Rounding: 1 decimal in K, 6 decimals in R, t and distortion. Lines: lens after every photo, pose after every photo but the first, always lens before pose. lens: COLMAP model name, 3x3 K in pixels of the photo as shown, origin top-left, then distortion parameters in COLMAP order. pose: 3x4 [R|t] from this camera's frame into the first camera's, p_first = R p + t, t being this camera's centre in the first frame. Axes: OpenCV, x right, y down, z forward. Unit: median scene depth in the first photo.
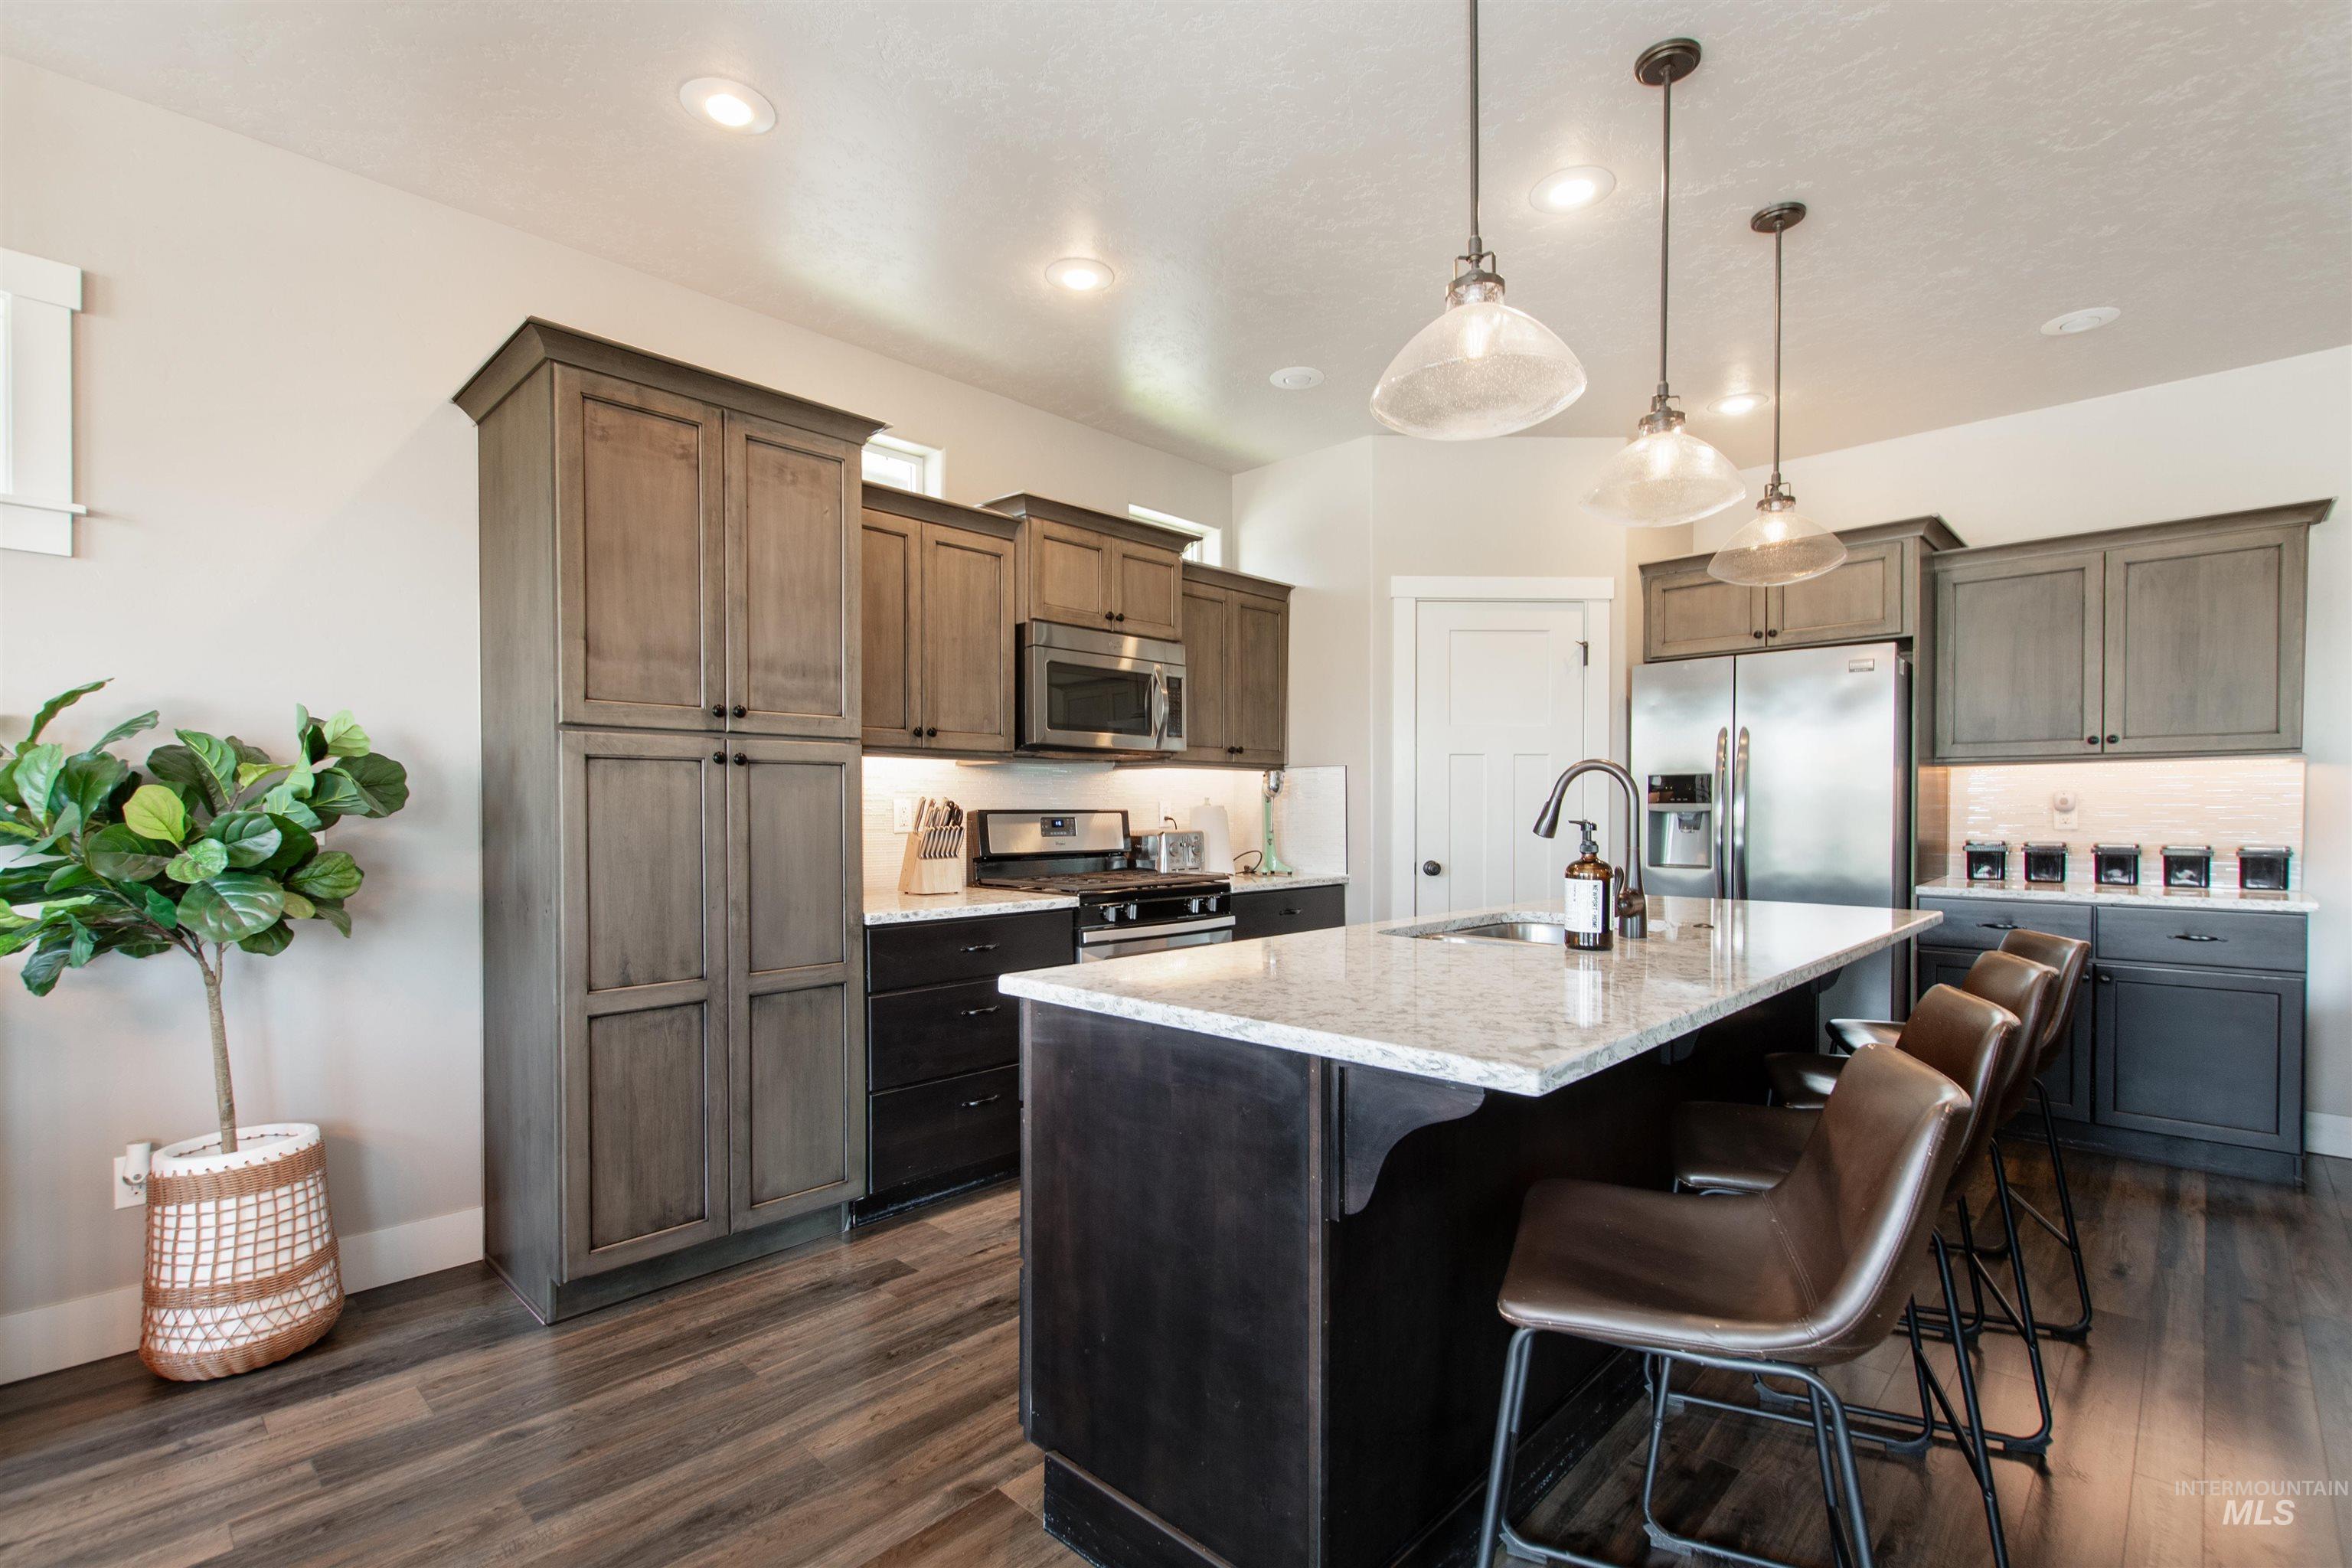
lens RADIAL K [[1059.4, 0, 1164.5], [0, 1059.4, 817.3], [0, 0, 1]] dist [-0.000893, -0.000038]
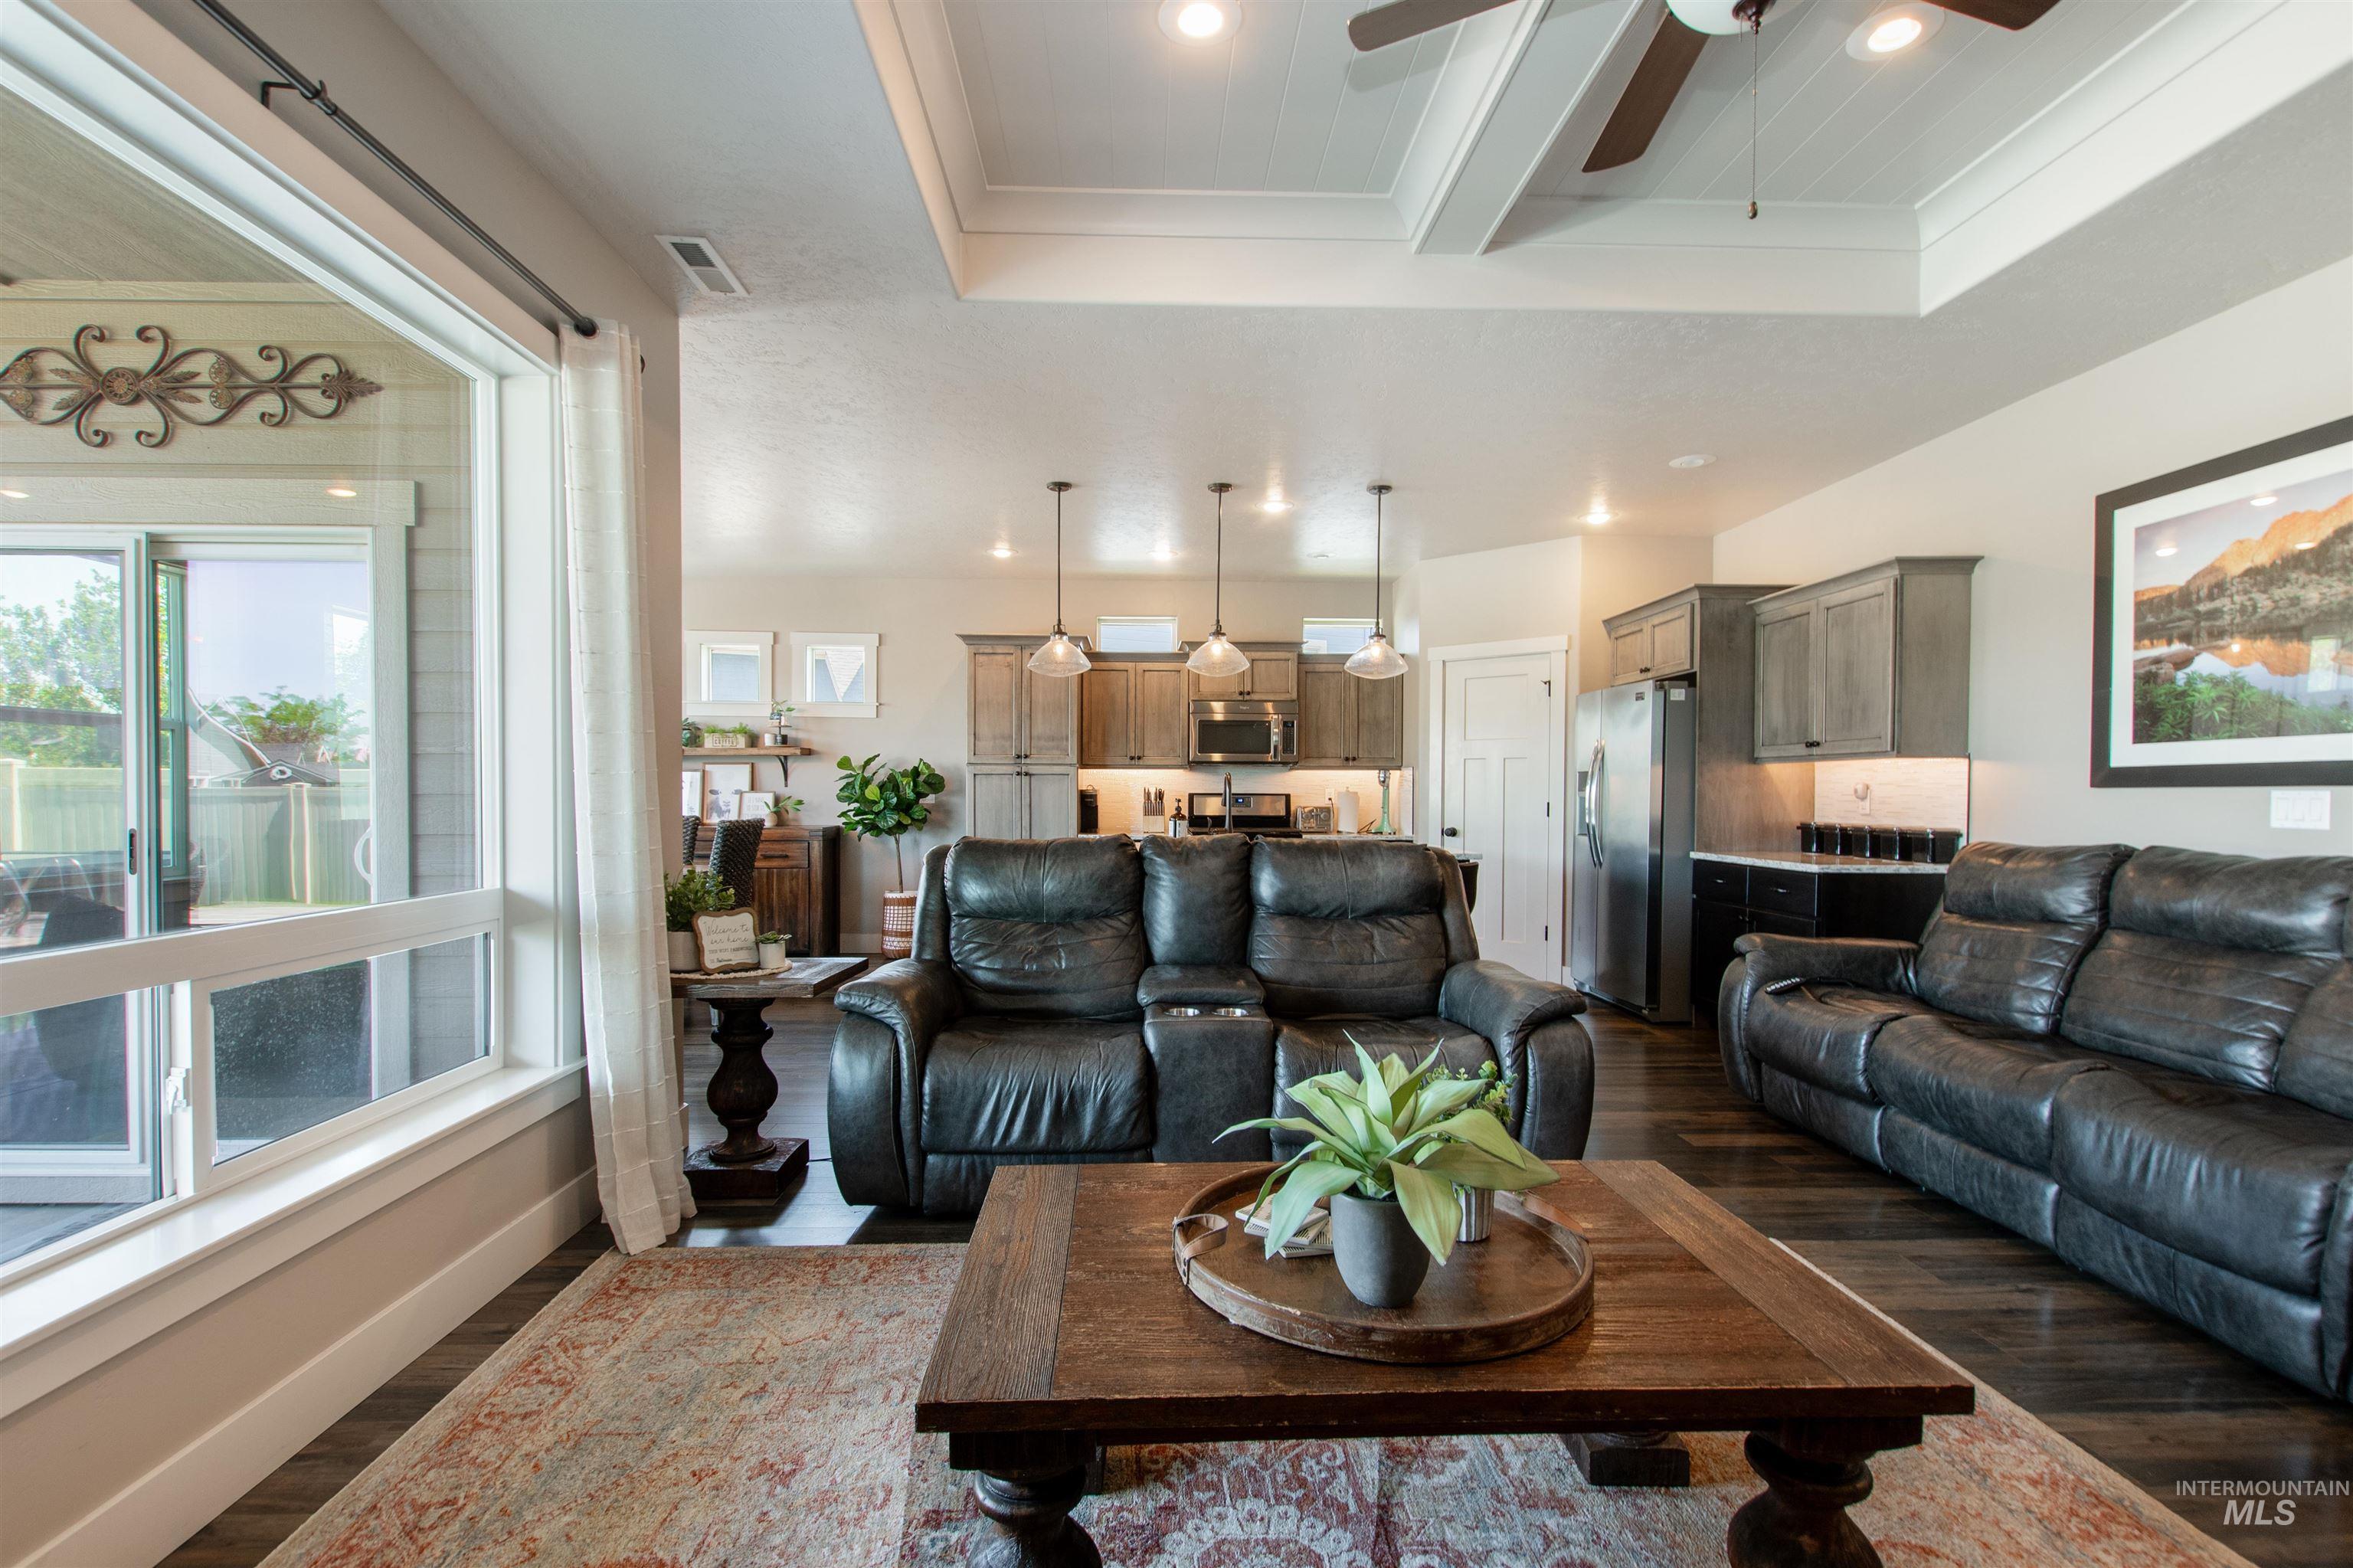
lens RADIAL K [[1059.8, 0, 1165.0], [0, 1059.8, 817.3], [0, 0, 1]] dist [-0.000893, -0.000038]
pose [[0.715124, 0.021350, -0.698671, 1.888941], [-0.009166, 0.999734, 0.021168, -0.004539], [0.698937, -0.008734, 0.715129, -0.747912]]
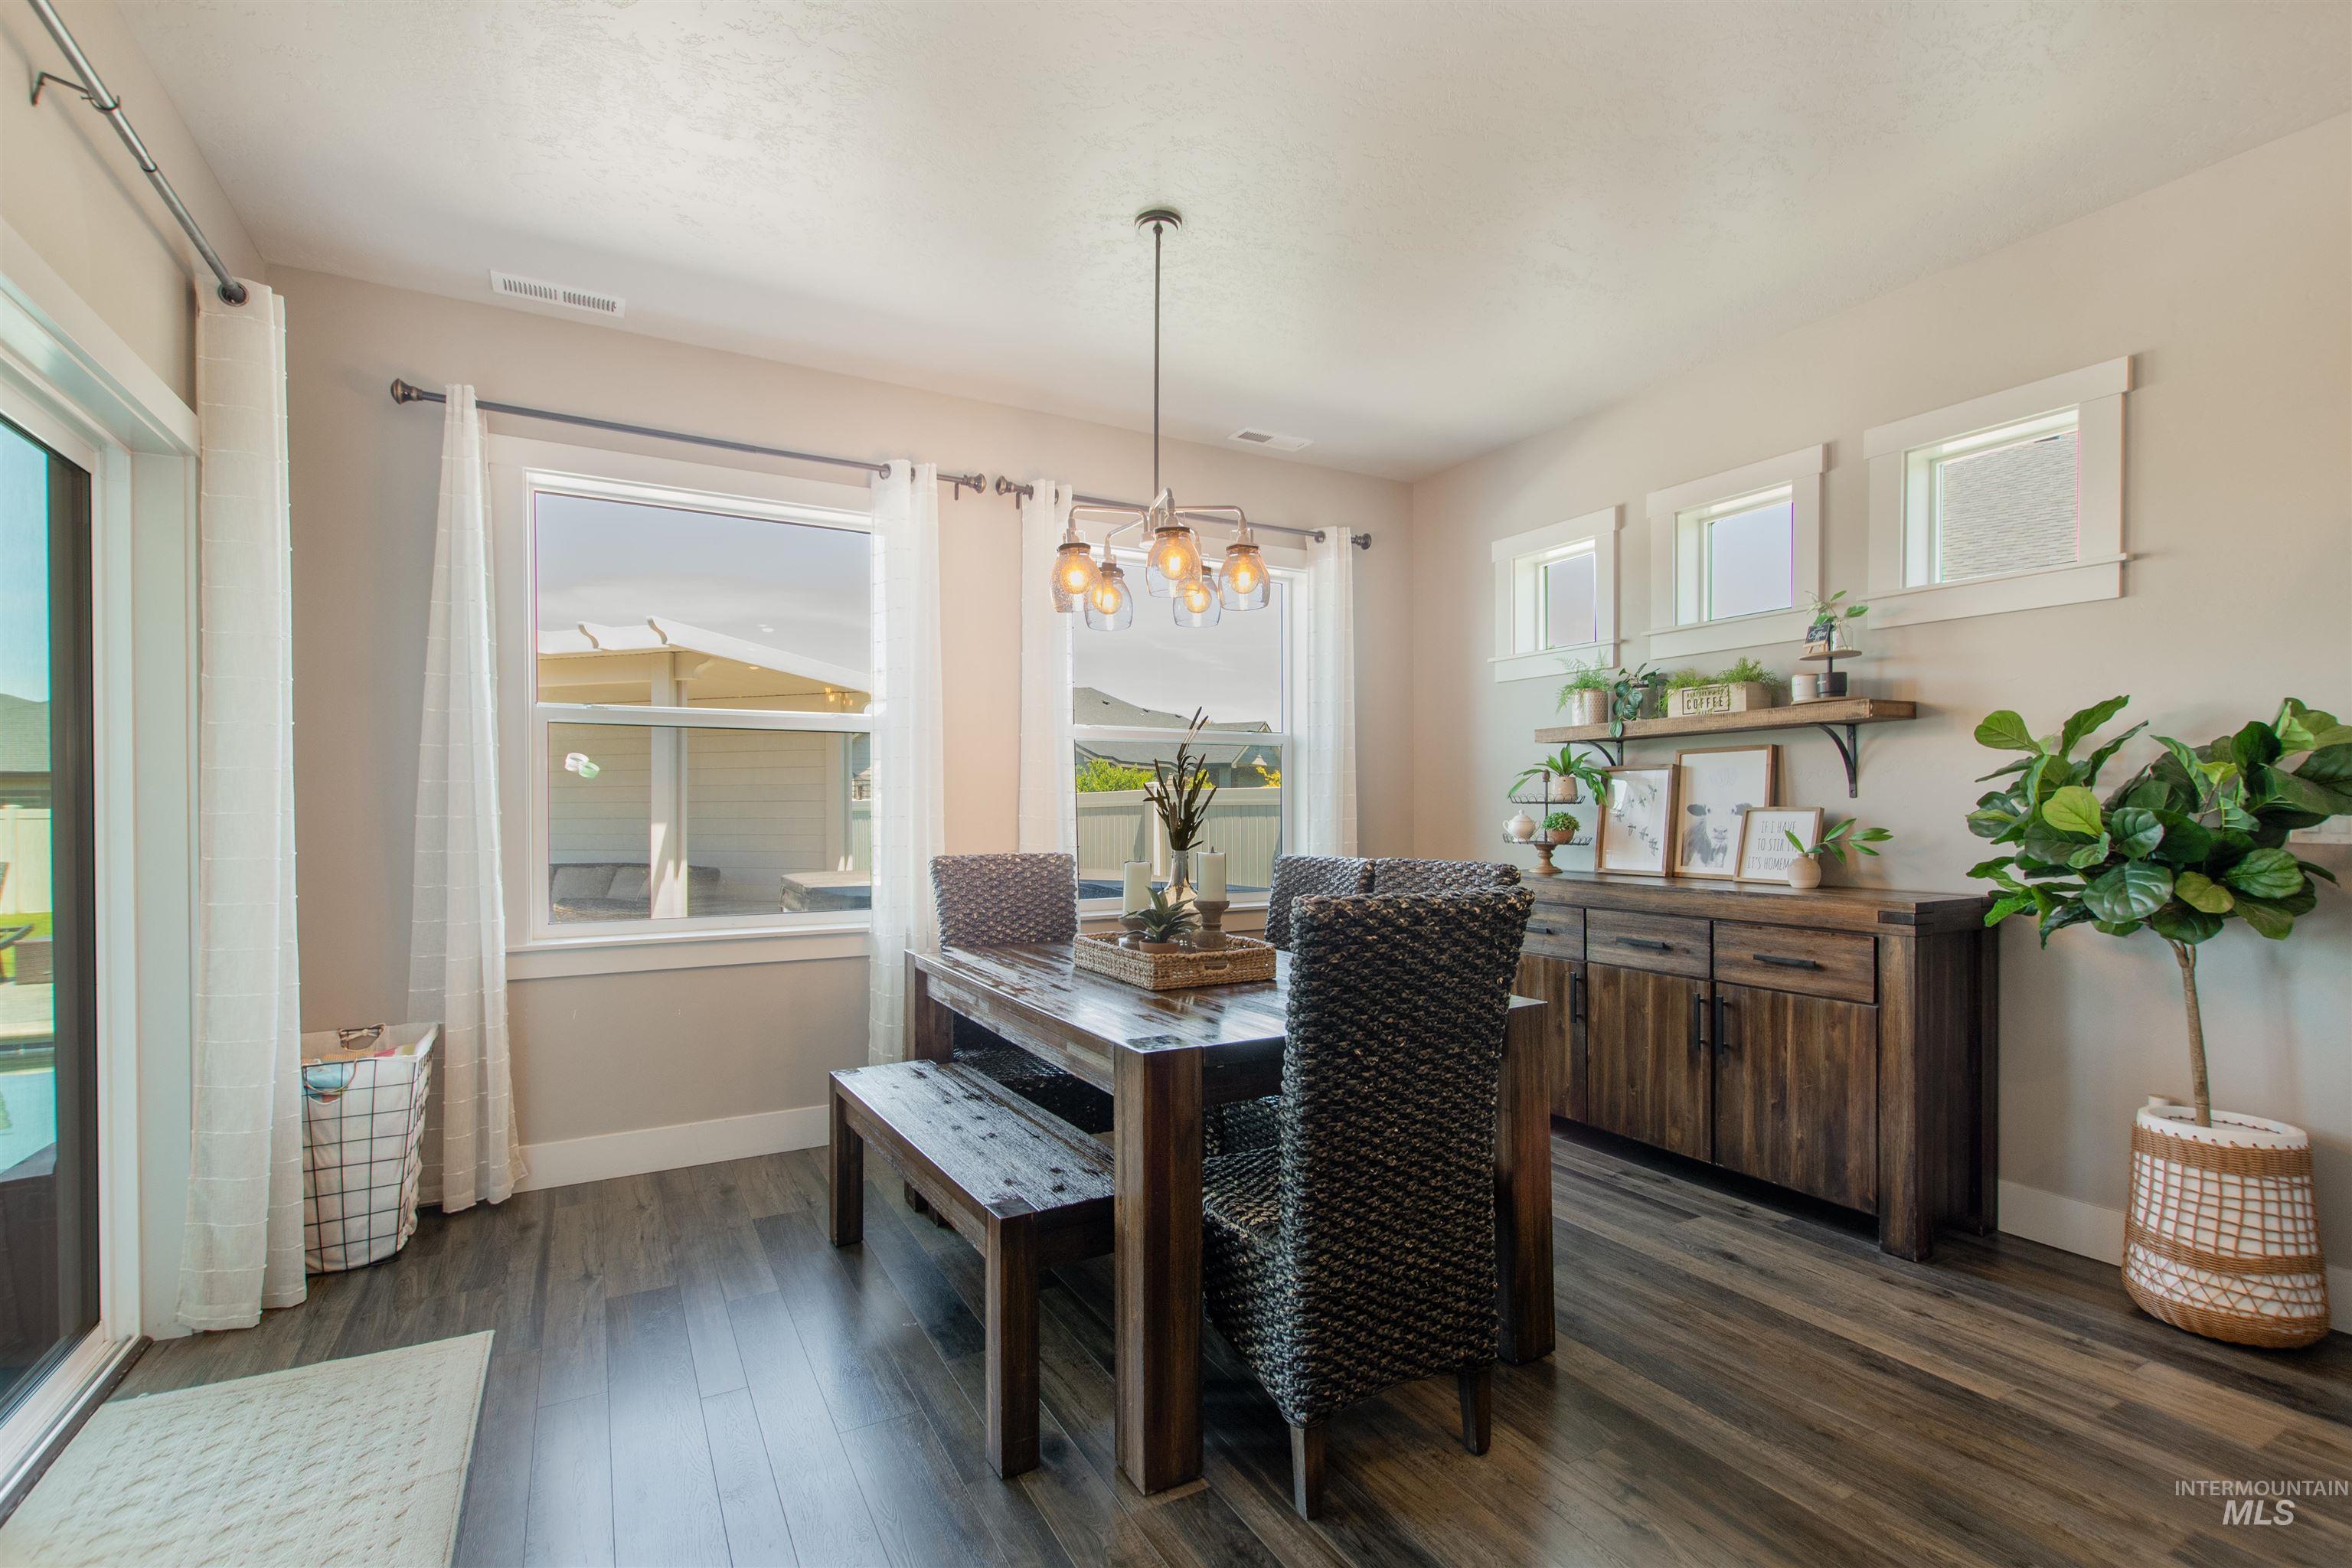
lens RADIAL K [[1059.4, 0, 1164.5], [0, 1059.4, 817.3], [0, 0, 1]] dist [-0.000893, -0.000038]
pose [[-0.295817, 0.008901, -0.955203, 0.411690], [-0.004725, 0.999931, 0.010781, -0.002530], [0.955233, 0.007702, -0.295754, 0.289832]]
